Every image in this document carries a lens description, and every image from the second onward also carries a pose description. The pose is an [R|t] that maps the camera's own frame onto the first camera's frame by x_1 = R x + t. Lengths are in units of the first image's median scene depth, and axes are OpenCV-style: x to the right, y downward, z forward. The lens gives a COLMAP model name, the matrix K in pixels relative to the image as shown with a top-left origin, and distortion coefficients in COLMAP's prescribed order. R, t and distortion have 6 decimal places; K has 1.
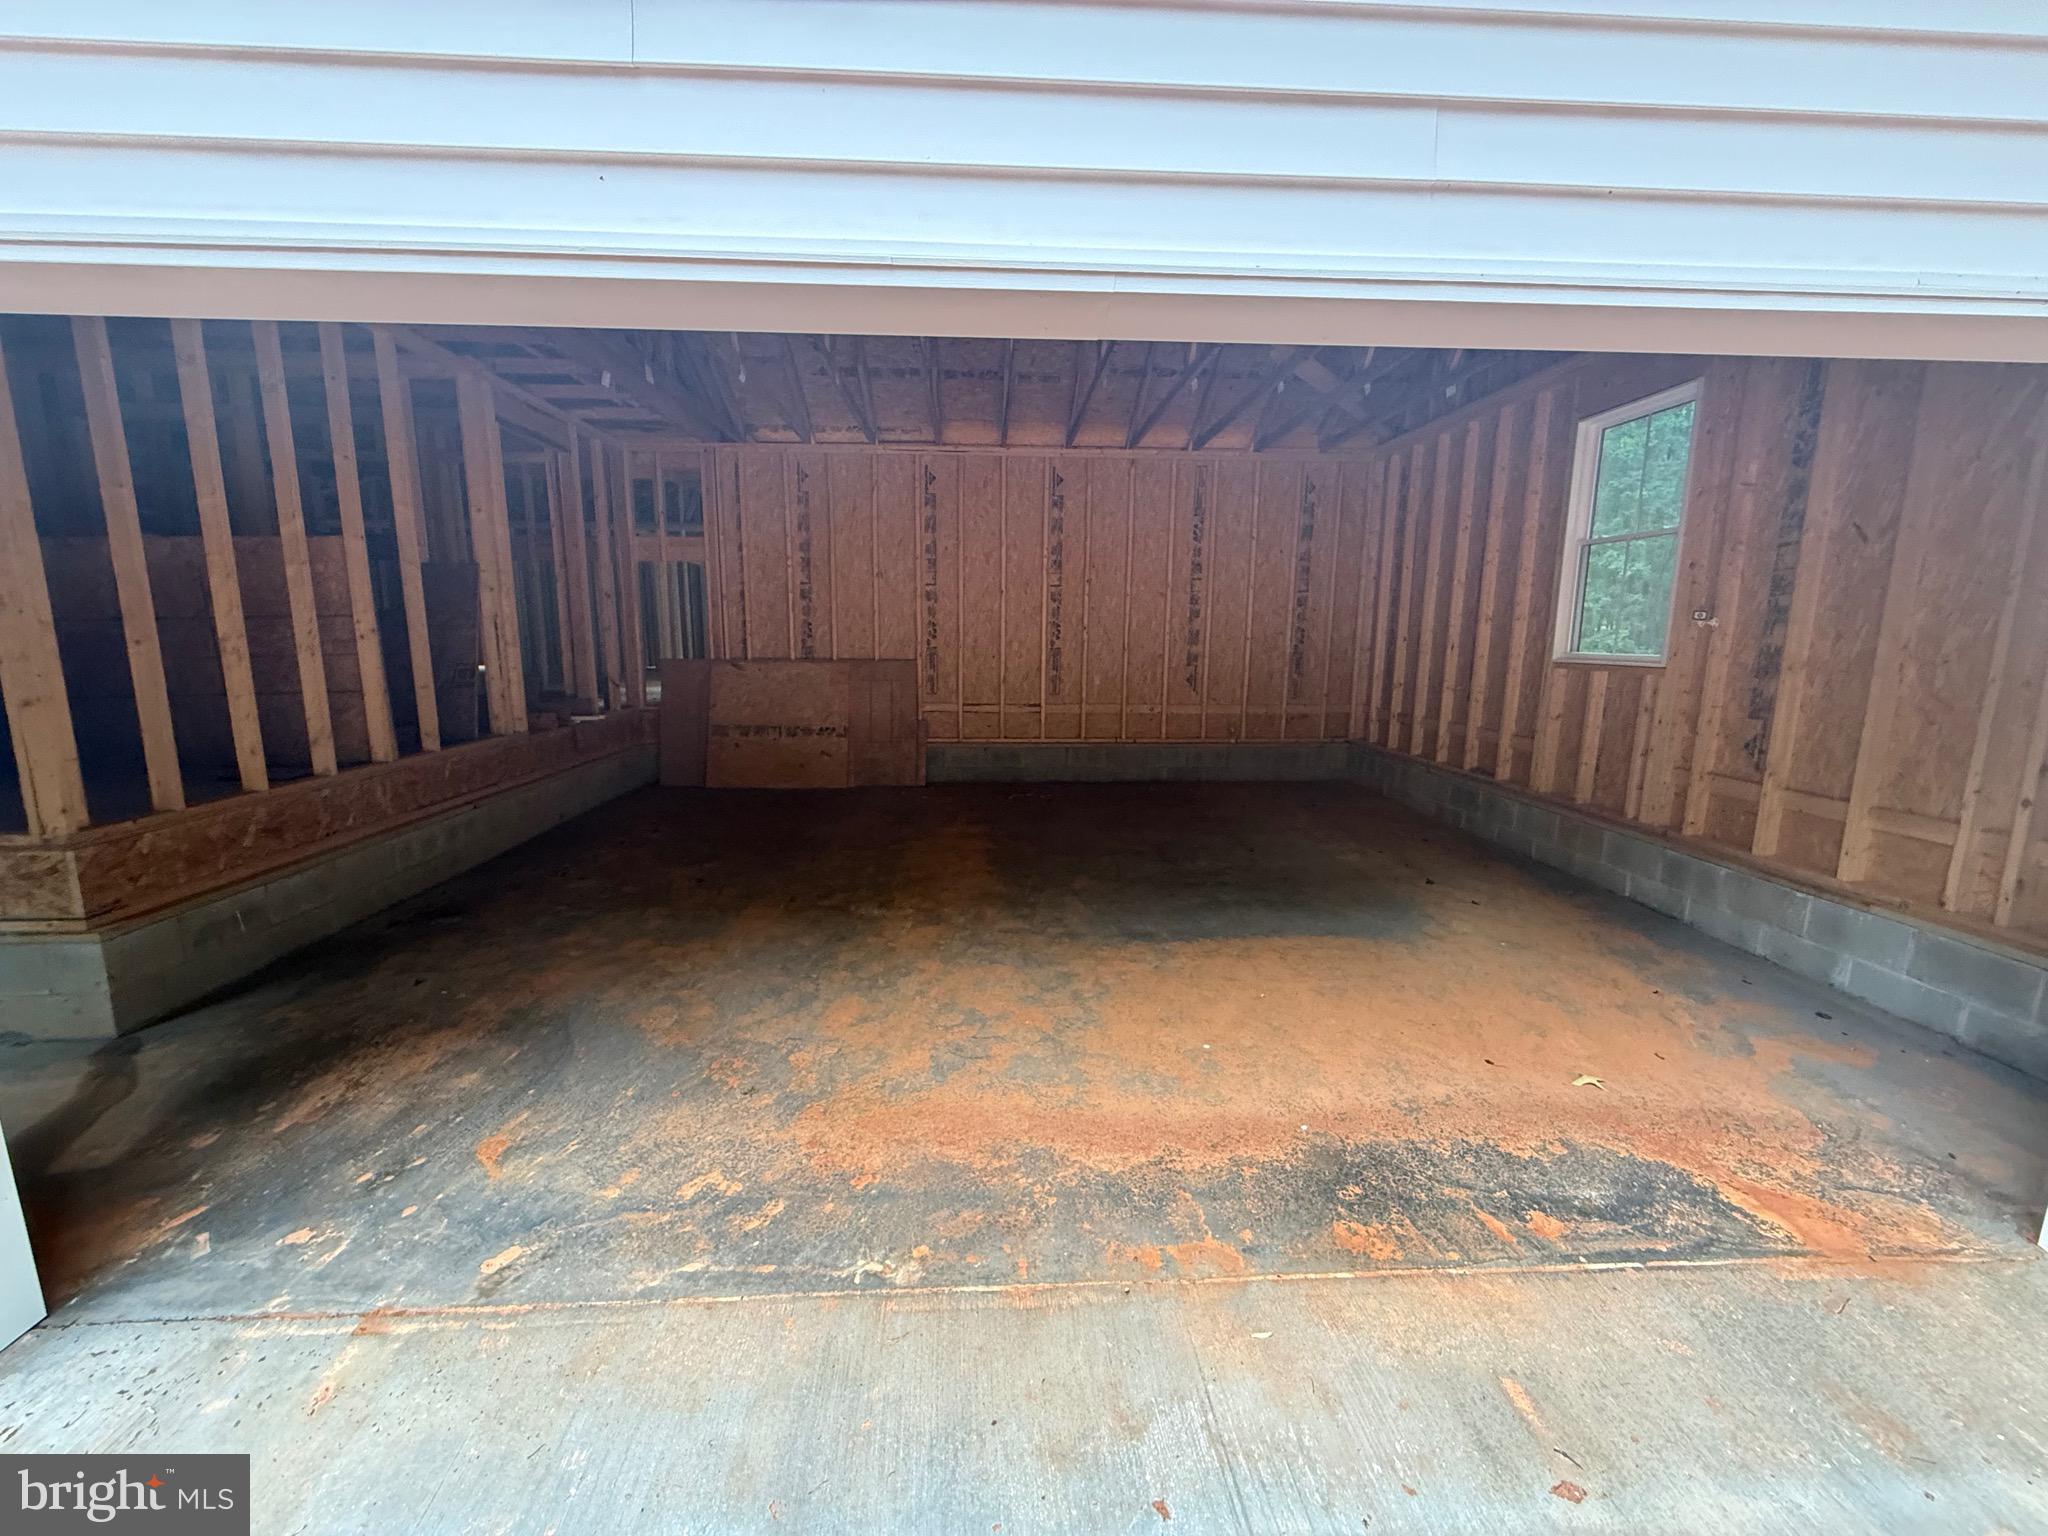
lens RADIAL K [[816.4, 0, 1024.0], [0, 816.4, 768.0], [0, 0, 1]] dist [0.000505, 0.000274]
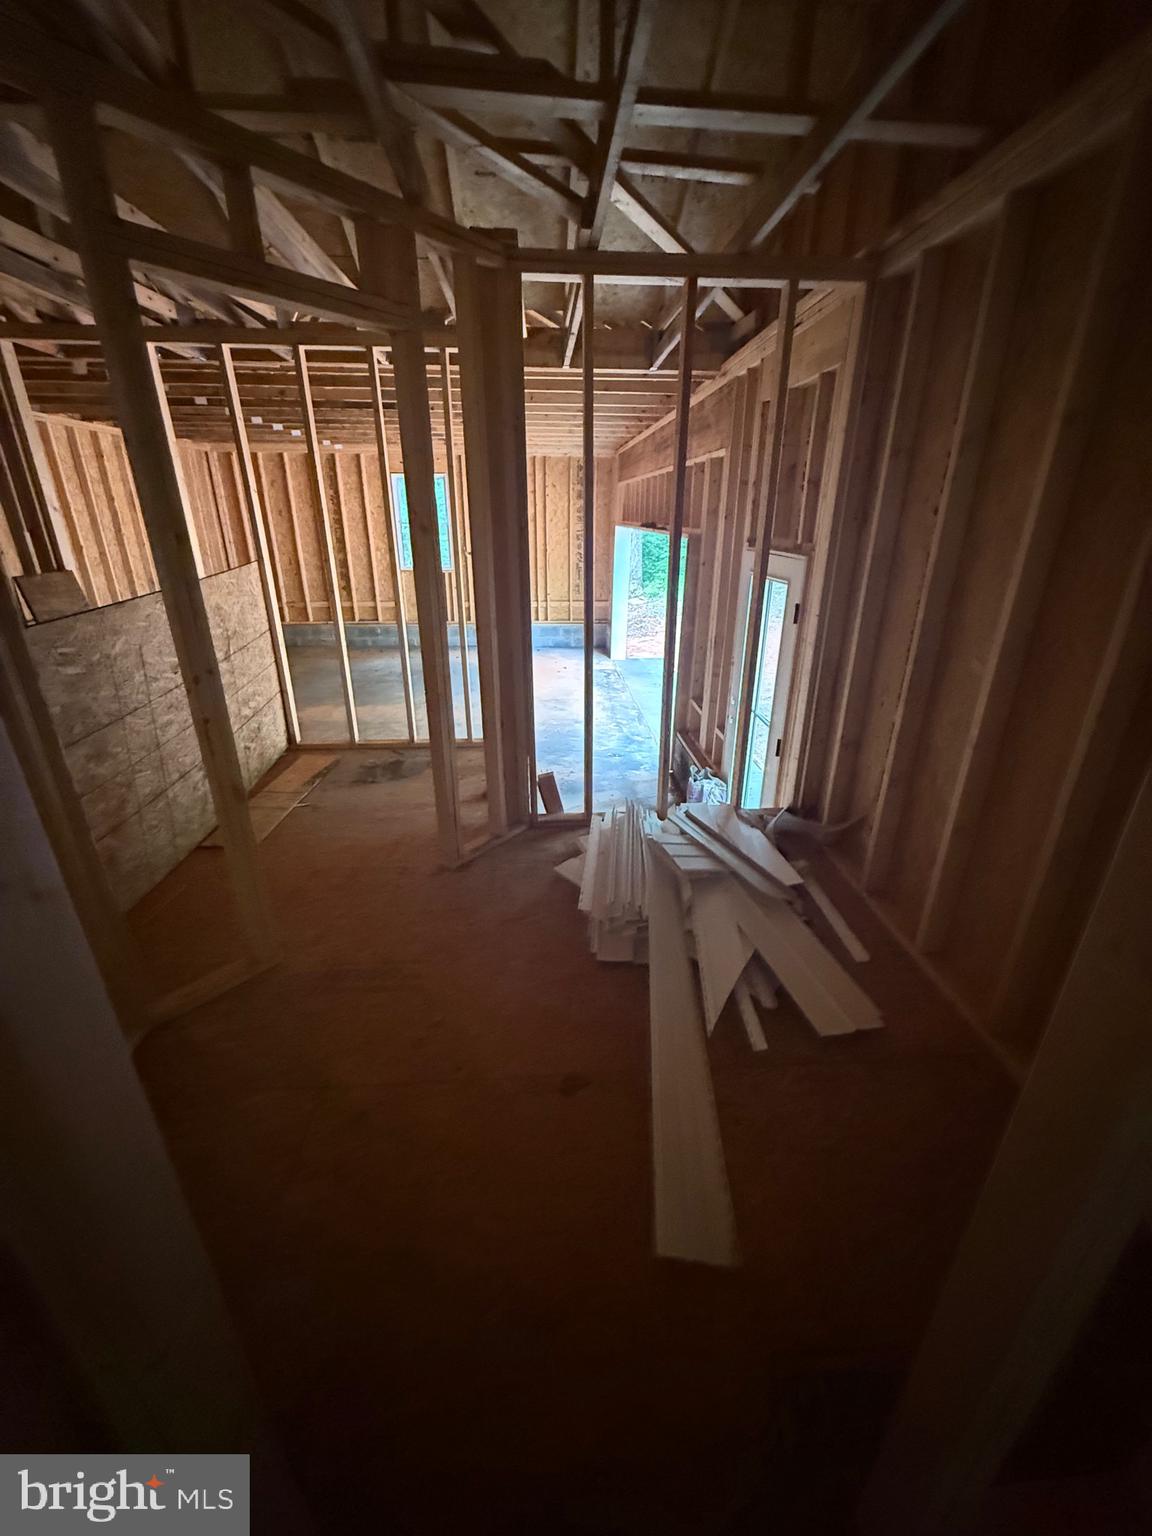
lens RADIAL K [[612.3, 0, 574.6], [0, 612.3, 761.6], [0, 0, 1]] dist [0.000505, 0.000274]
pose [[-0.007232, -0.380253, 0.924854, -1.105134], [0.160516, 0.912444, 0.376406, -0.173048], [-0.987007, 0.151176, 0.054438, 0.351367]]
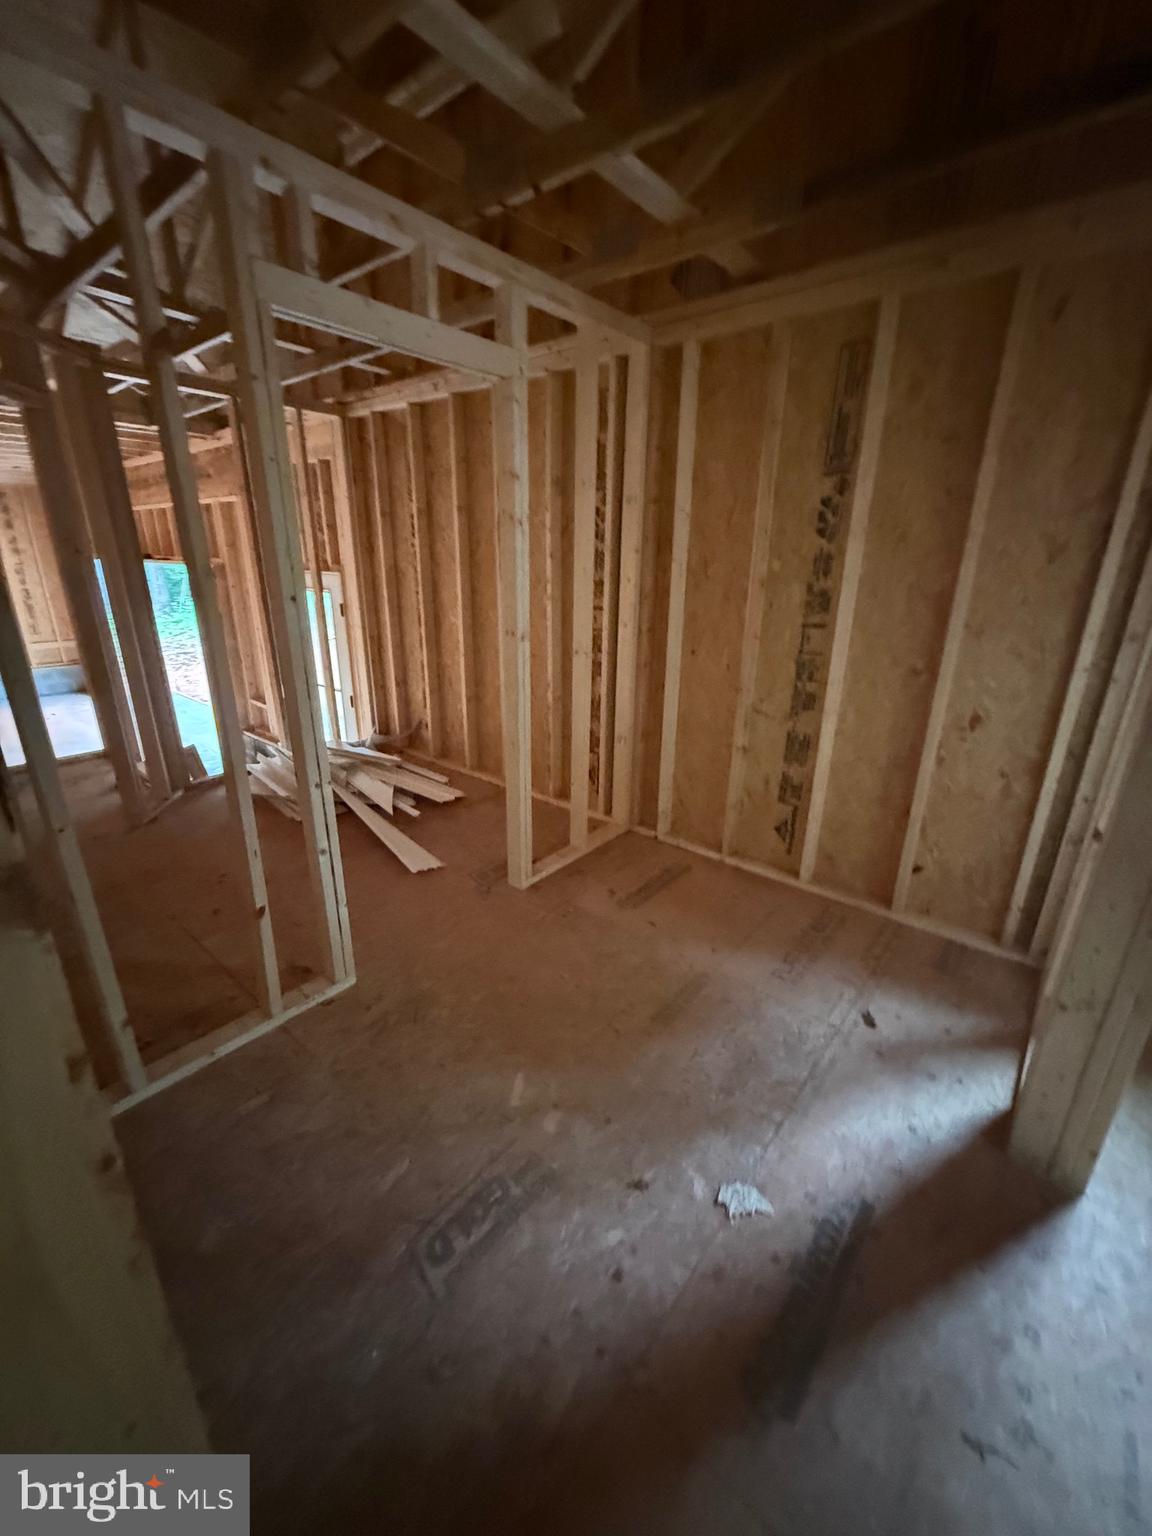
lens RADIAL K [[612.3, 0, 574.6], [0, 612.3, 761.6], [0, 0, 1]] dist [0.000505, 0.000274]
pose [[-0.734302, -0.230503, 0.638489, -1.449512], [0.094584, 0.896666, 0.432485, -0.211748], [-0.672201, 0.377965, -0.636622, 0.629628]]
